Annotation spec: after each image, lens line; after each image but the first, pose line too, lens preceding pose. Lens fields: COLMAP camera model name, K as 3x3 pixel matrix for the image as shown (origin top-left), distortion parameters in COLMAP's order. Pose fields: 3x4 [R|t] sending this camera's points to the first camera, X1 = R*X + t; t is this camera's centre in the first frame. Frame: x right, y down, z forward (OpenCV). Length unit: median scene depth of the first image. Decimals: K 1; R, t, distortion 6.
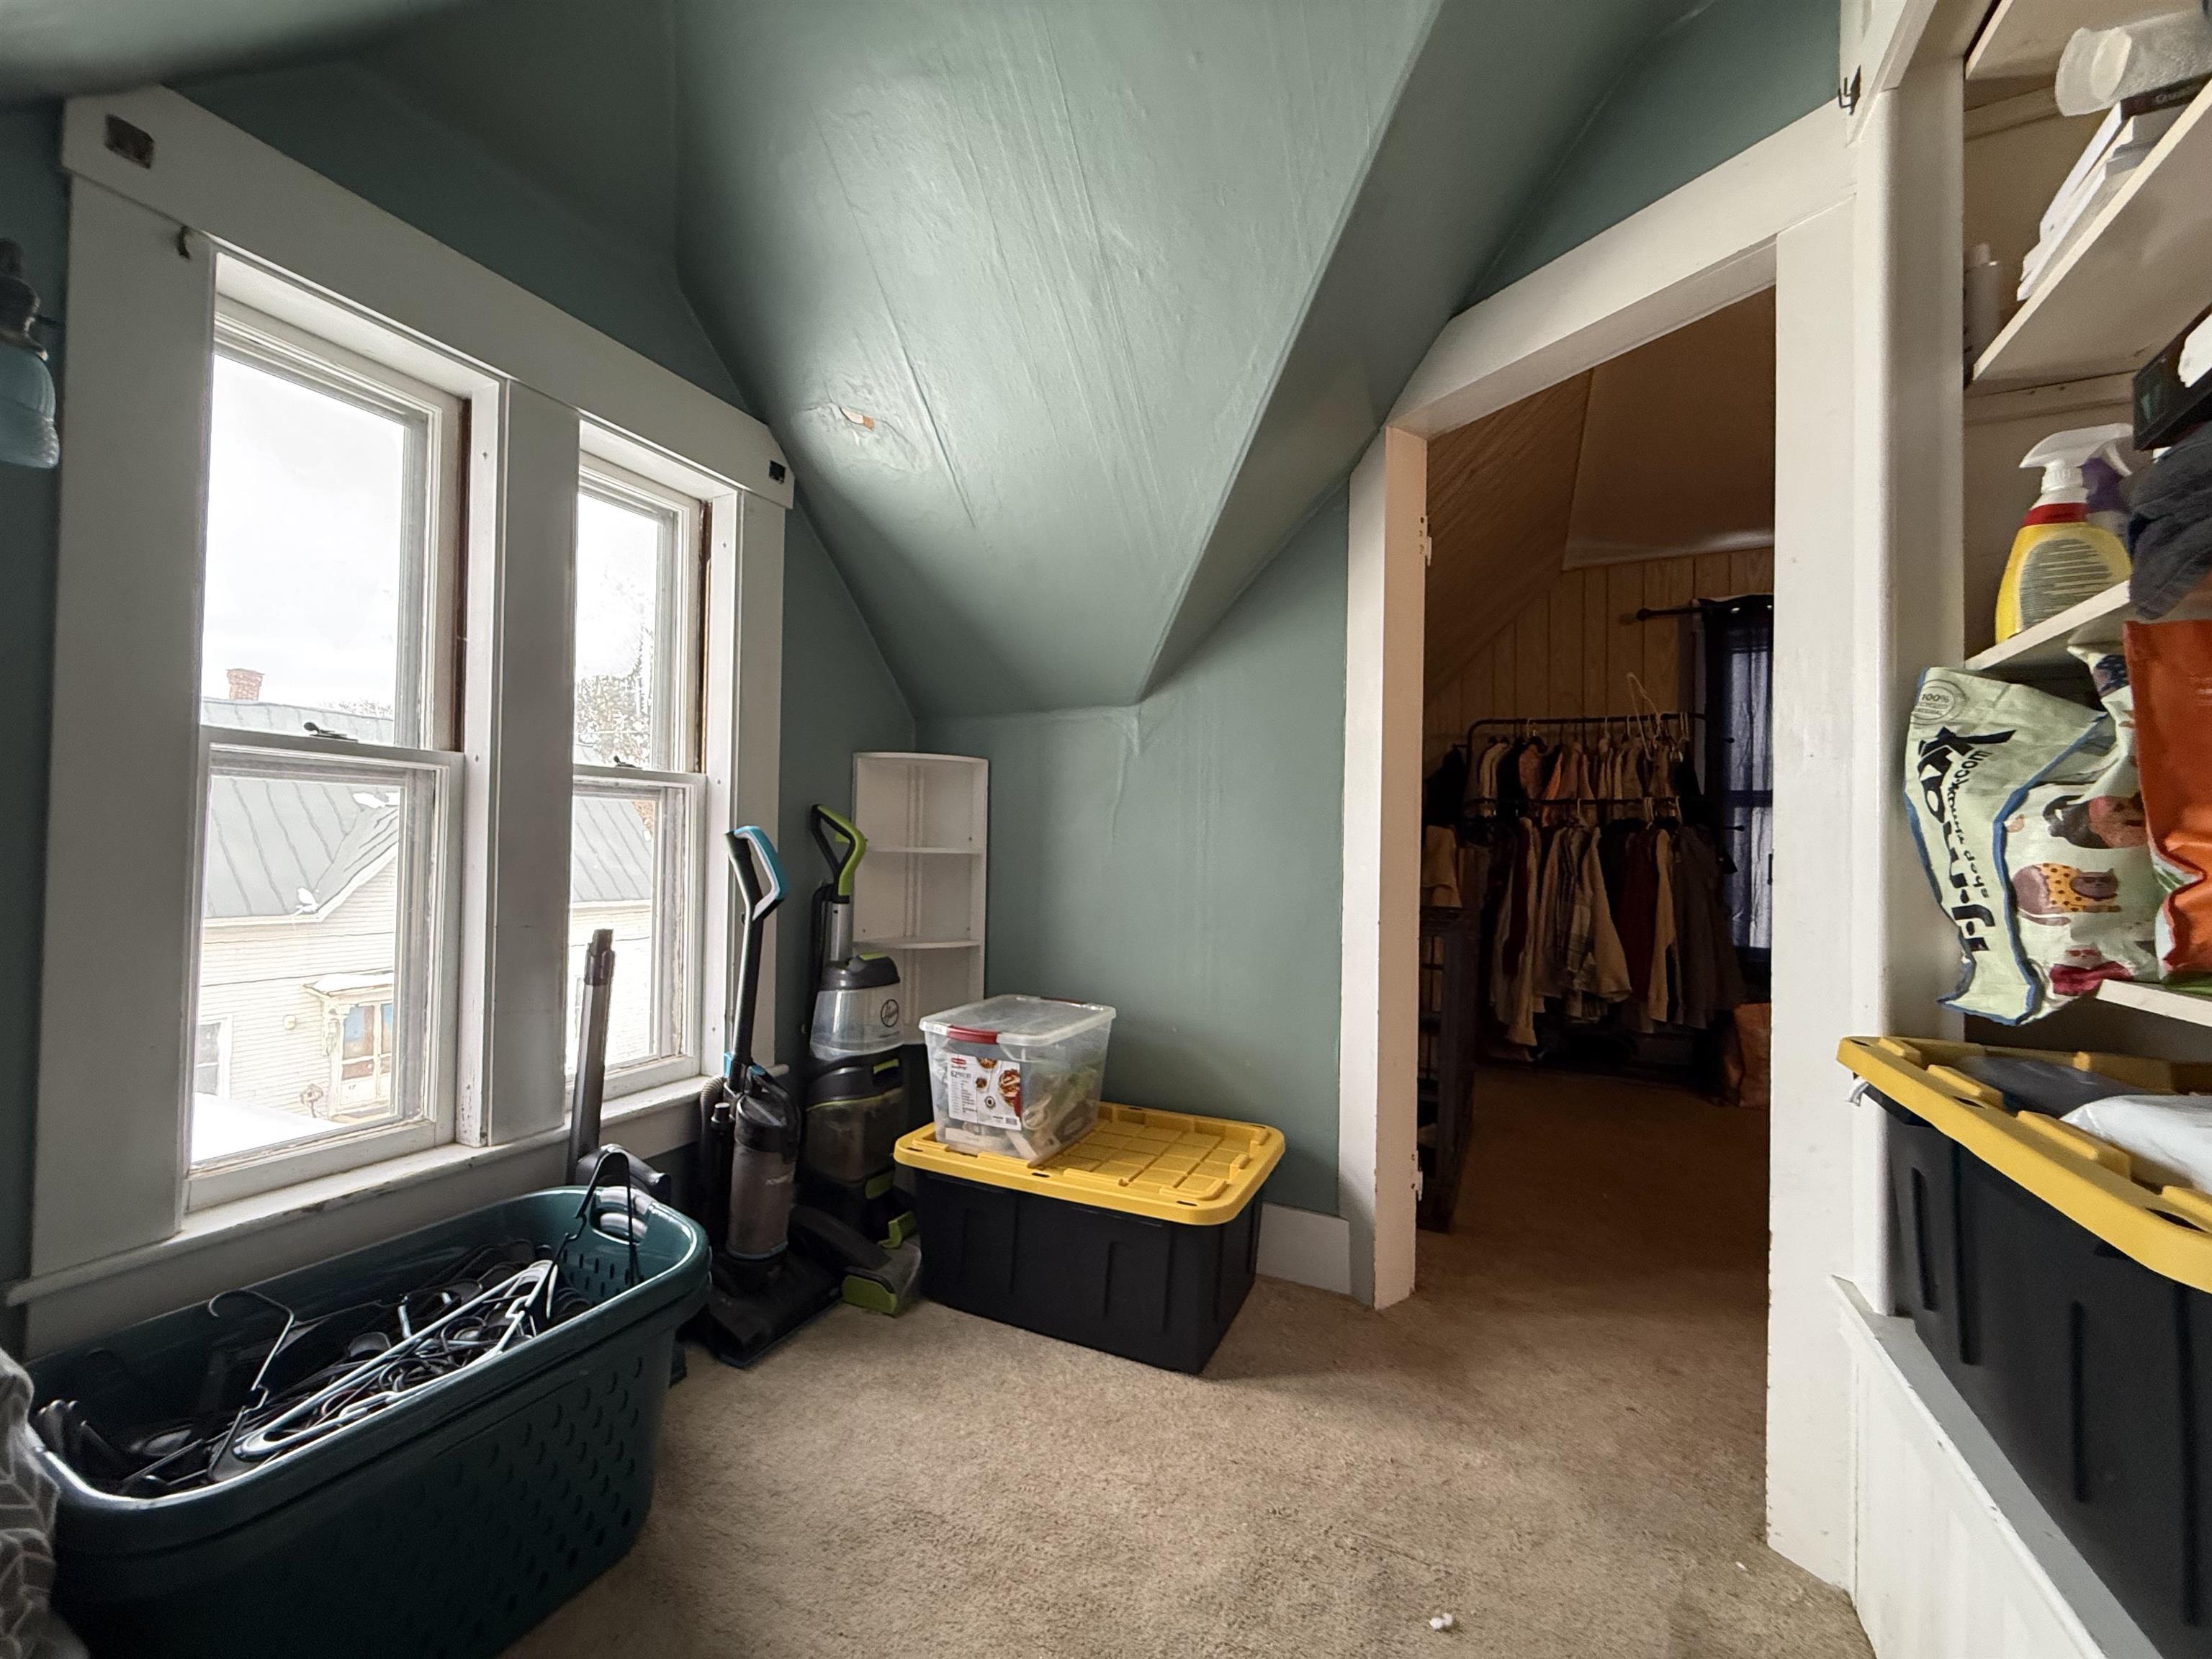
lens RADIAL K [[884.8, 0, 1107.9], [0, 884.8, 816.9], [0, 0, 1]] dist [-0.001384, -0.000247]
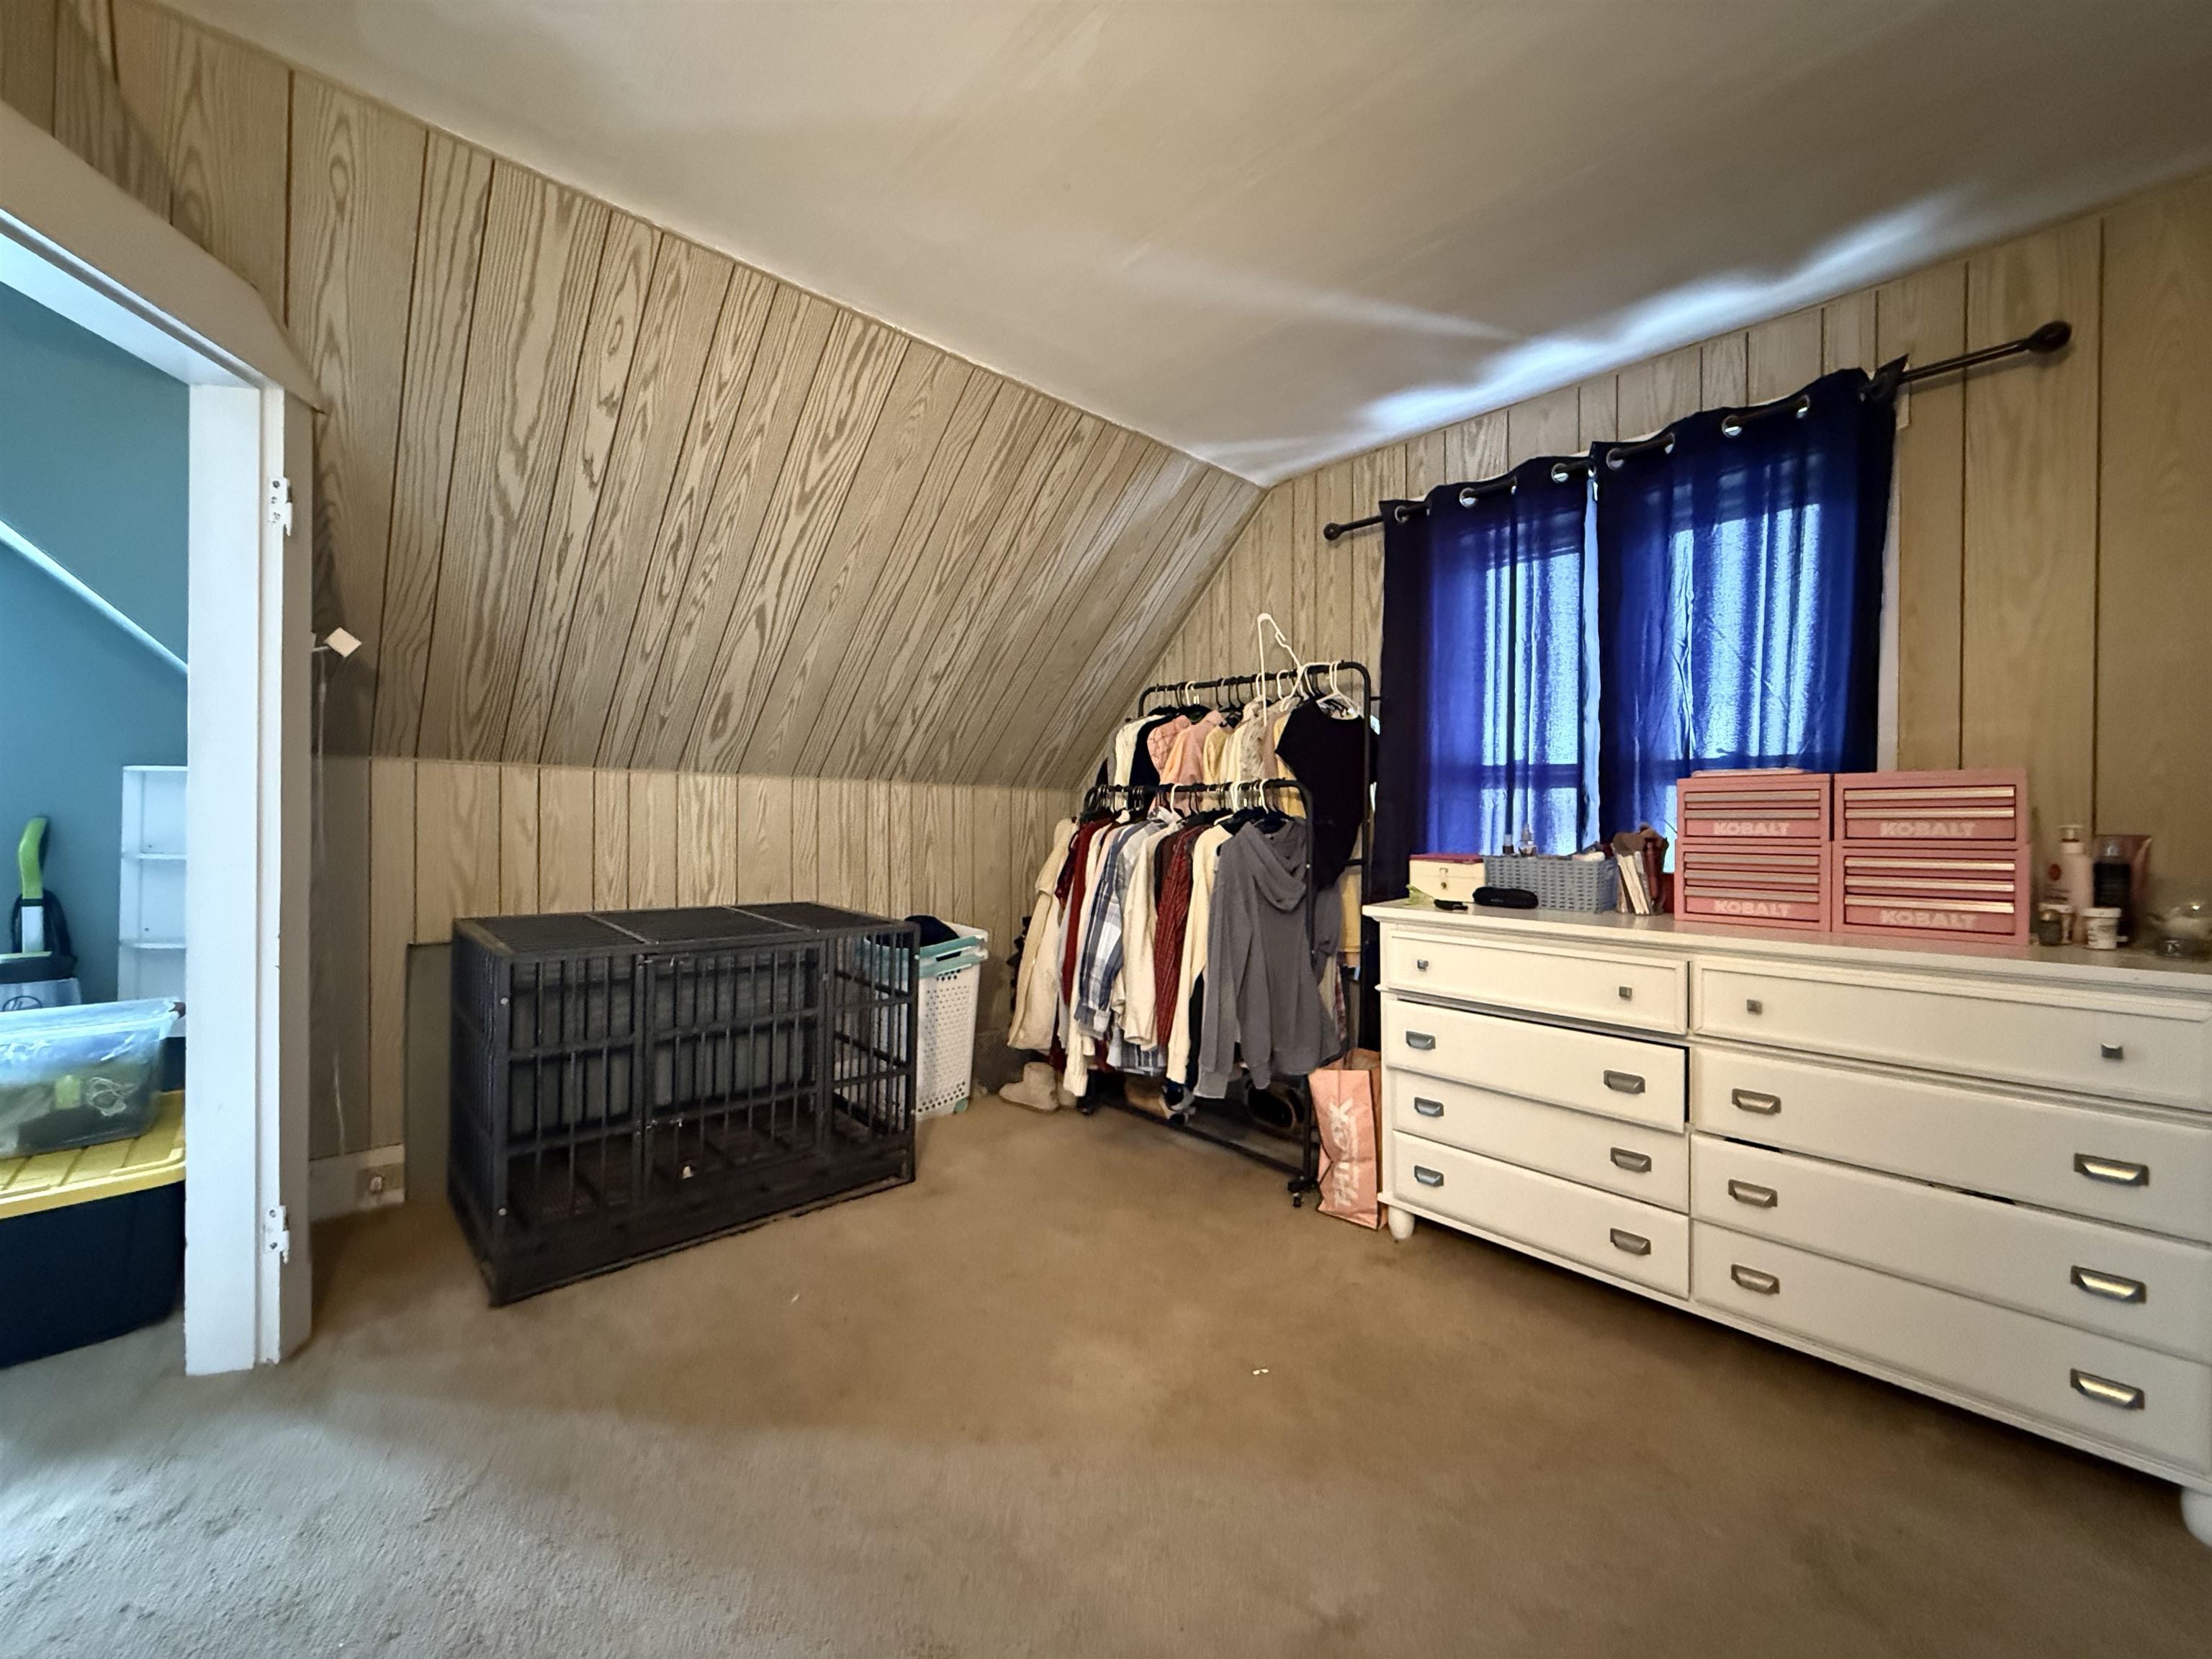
lens RADIAL K [[884.8, 0, 1103.0], [0, 884.8, 817.7], [0, 0, 1]] dist [-0.001384, -0.000247]
pose [[0.932526, -0.008244, -0.361008, 1.488731], [0.015169, 0.999751, 0.016353, -0.008491], [0.360784, -0.020726, 0.932419, 0.504905]]
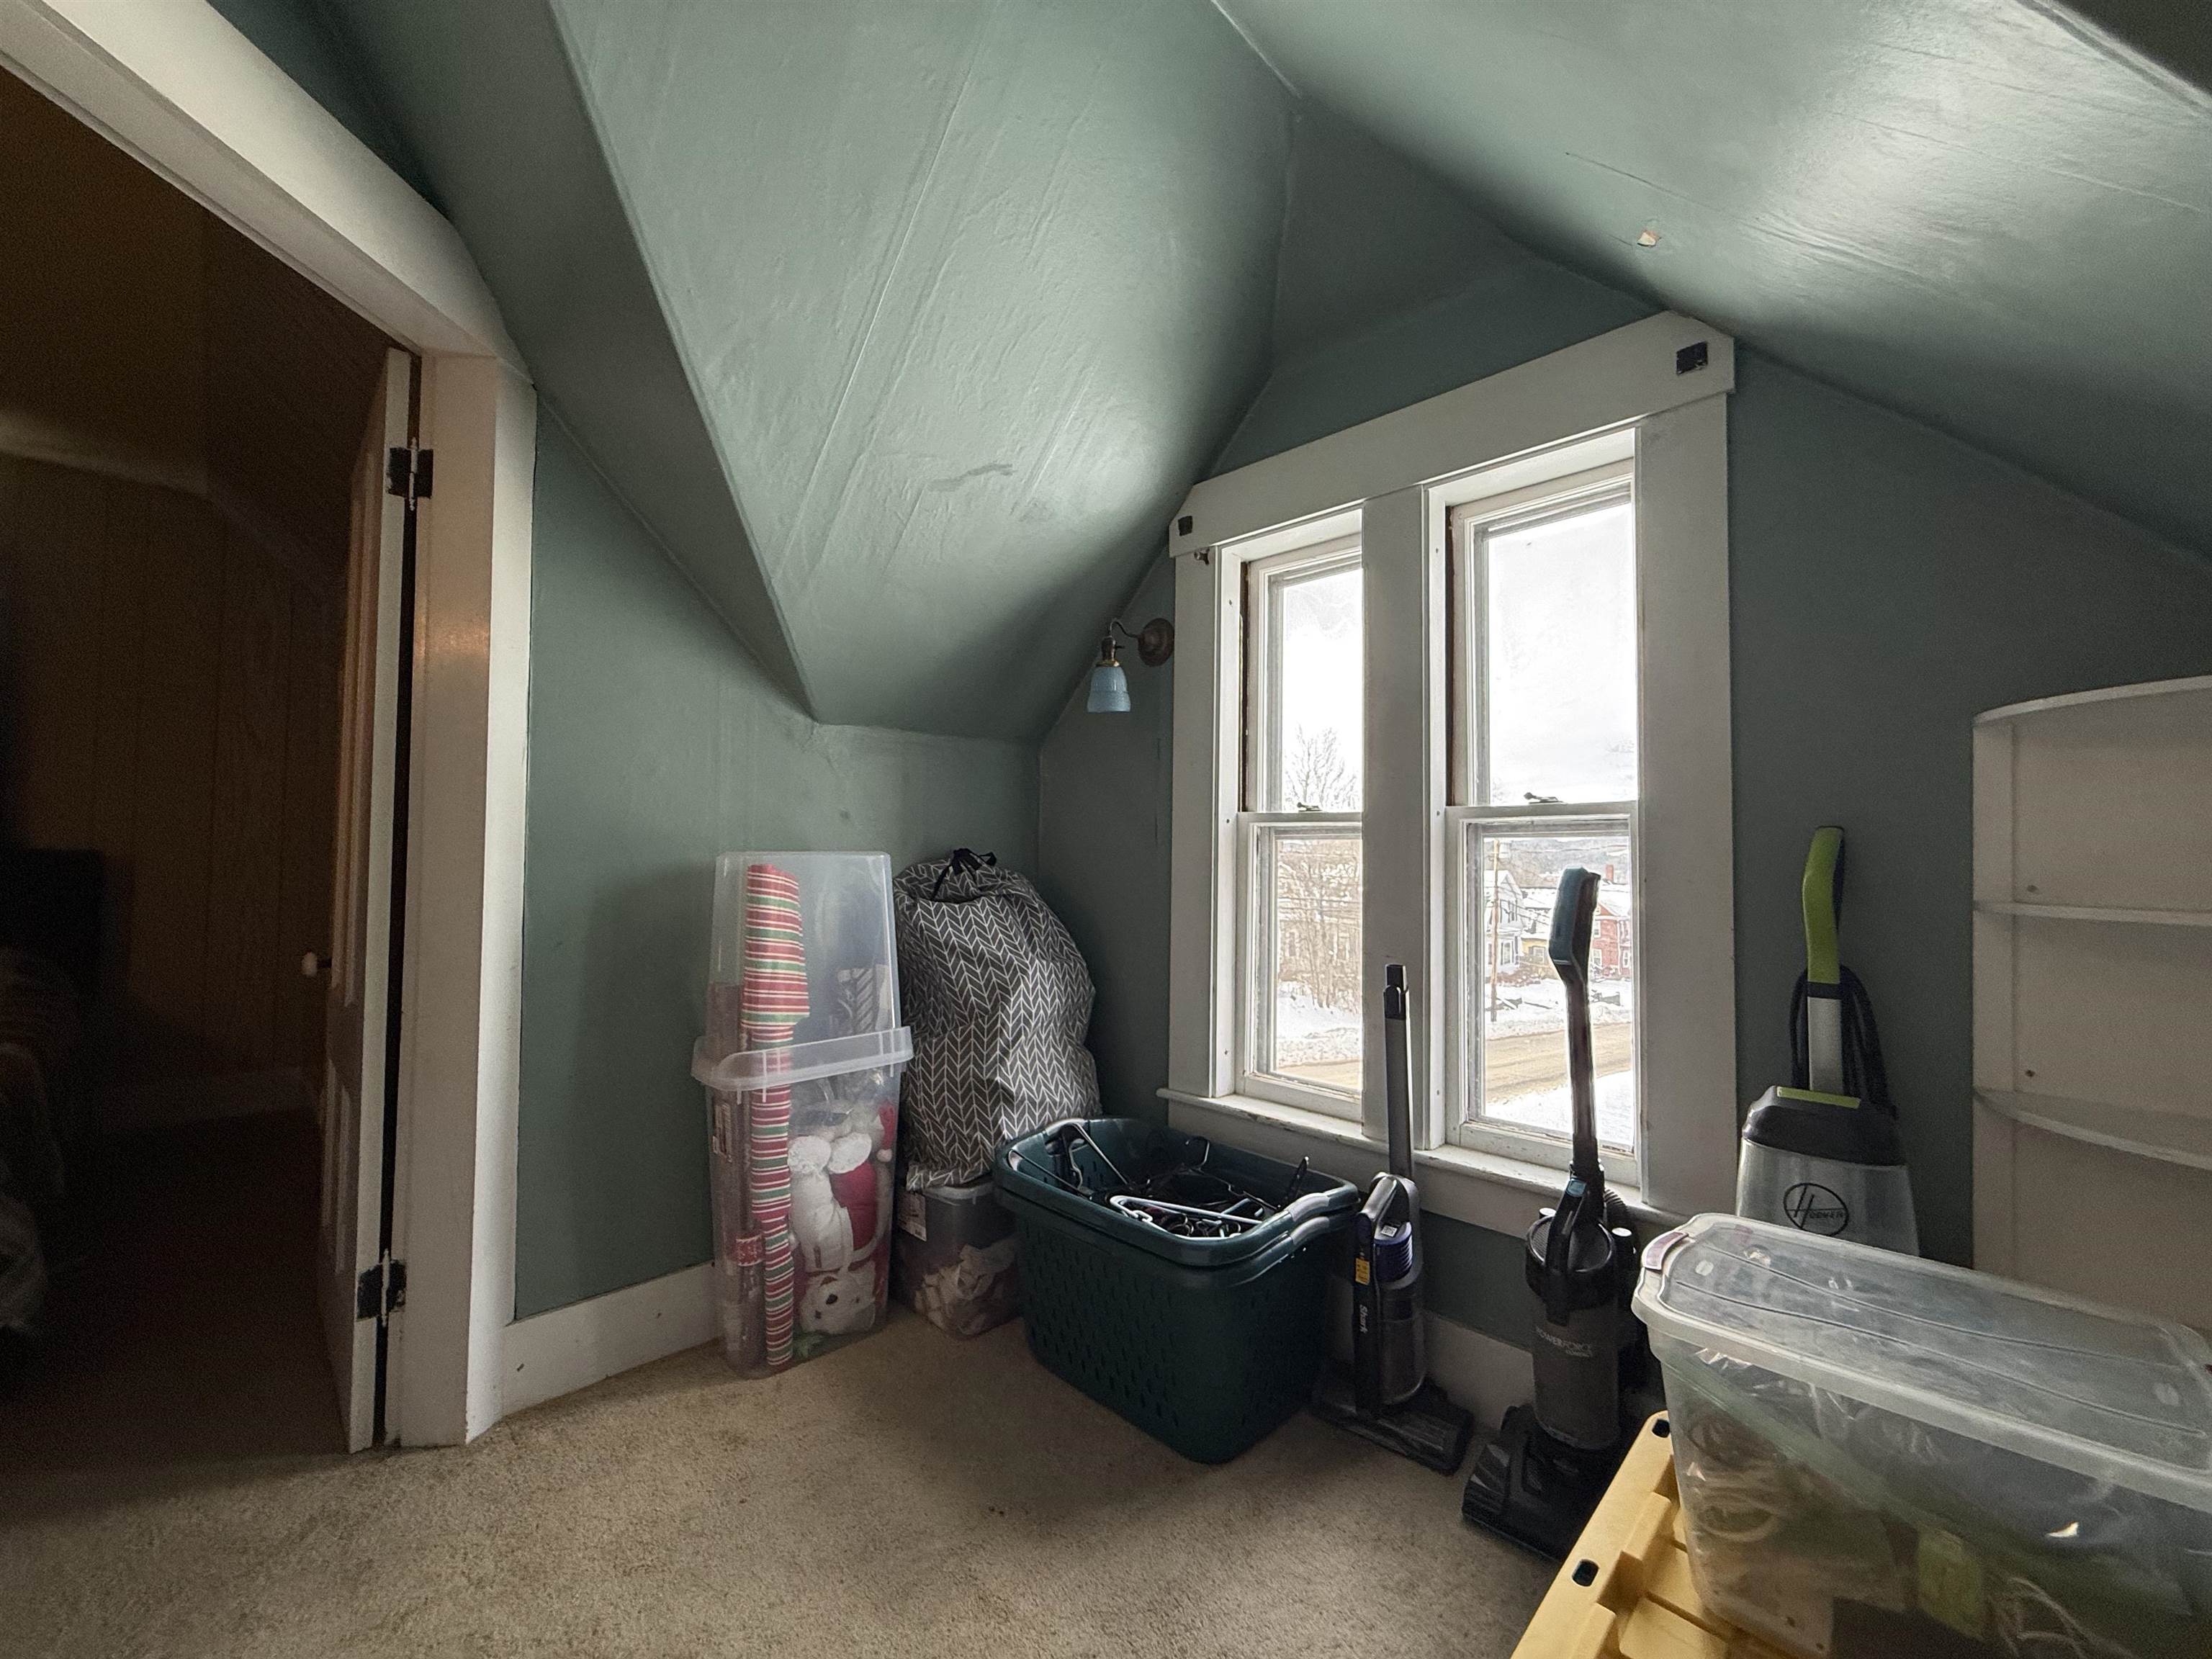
lens RADIAL K [[884.8, 0, 1113.2], [0, 884.8, 841.0], [0, 0, 1]] dist [-0.001384, -0.000247]
pose [[-0.323061, -0.063300, -0.944259, 0.439250], [-0.000480, 0.997771, -0.066723, 0.042402], [0.946378, -0.021103, -0.322371, 0.830321]]
